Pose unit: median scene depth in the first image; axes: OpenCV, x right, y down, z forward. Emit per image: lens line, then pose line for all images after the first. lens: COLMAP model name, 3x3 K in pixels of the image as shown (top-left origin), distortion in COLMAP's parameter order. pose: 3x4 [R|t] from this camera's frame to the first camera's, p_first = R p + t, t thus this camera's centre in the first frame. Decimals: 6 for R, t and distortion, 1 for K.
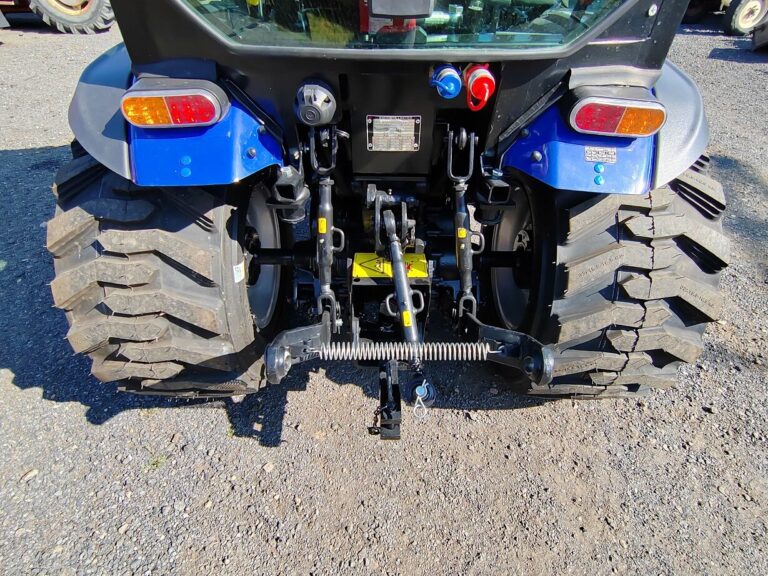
lens RADIAL K [[421.4, 0, 384.0], [0, 421.4, 288.0], [0, 0, 1]] dist [0.007804, -0.002174]
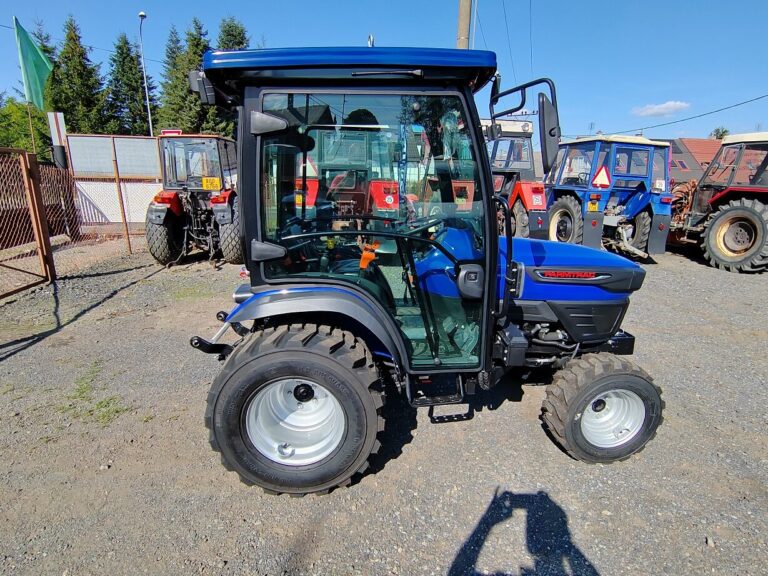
lens RADIAL K [[421.4, 0, 384.0], [0, 421.4, 288.0], [0, 0, 1]] dist [0.007804, -0.002174]
pose [[-0.040214, 0.234688, -0.971239, 3.269166], [-0.640819, 0.739737, 0.205282, -1.653530], [0.766638, 0.630643, 0.120645, 1.529312]]
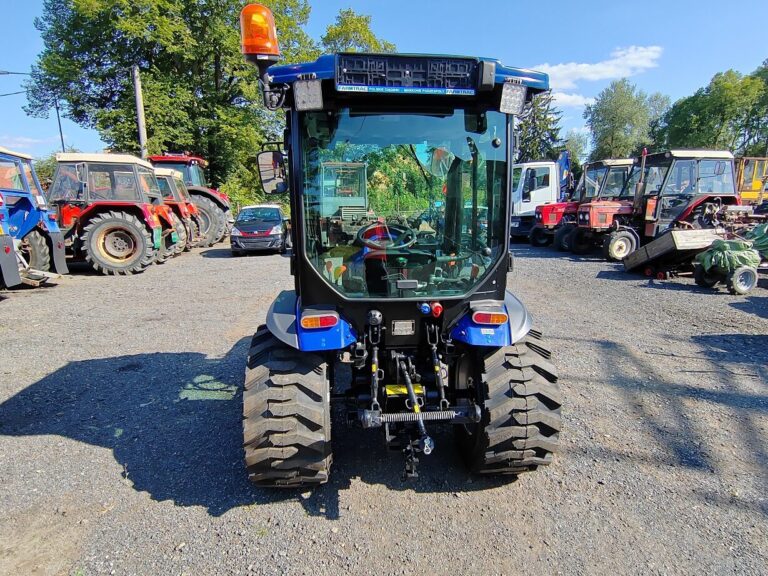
lens RADIAL K [[421.4, 0, 384.0], [0, 421.4, 288.0], [0, 0, 1]] dist [0.007804, -0.002174]
pose [[0.996476, -0.032805, 0.077195, -0.238801], [0.064600, 0.887181, -0.456876, 0.467030], [-0.053499, 0.460253, 0.886174, -1.089996]]
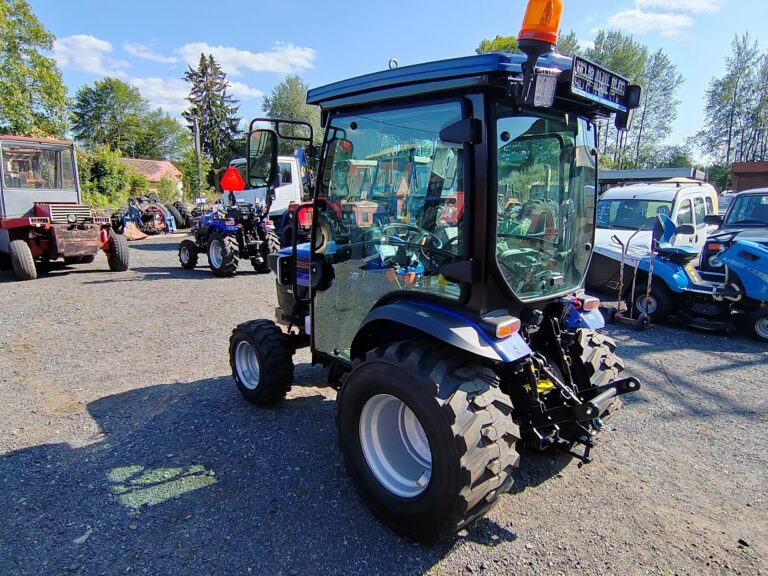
lens RADIAL K [[492.9, 0, 383.8], [0, 492.9, 285.2], [0, 0, 1]] dist [0.002675, 0.000280]
pose [[0.728515, -0.118454, 0.674711, -2.255203], [0.427427, 0.848291, -0.312583, -0.041218], [-0.535325, 0.516111, 0.668623, -0.480152]]
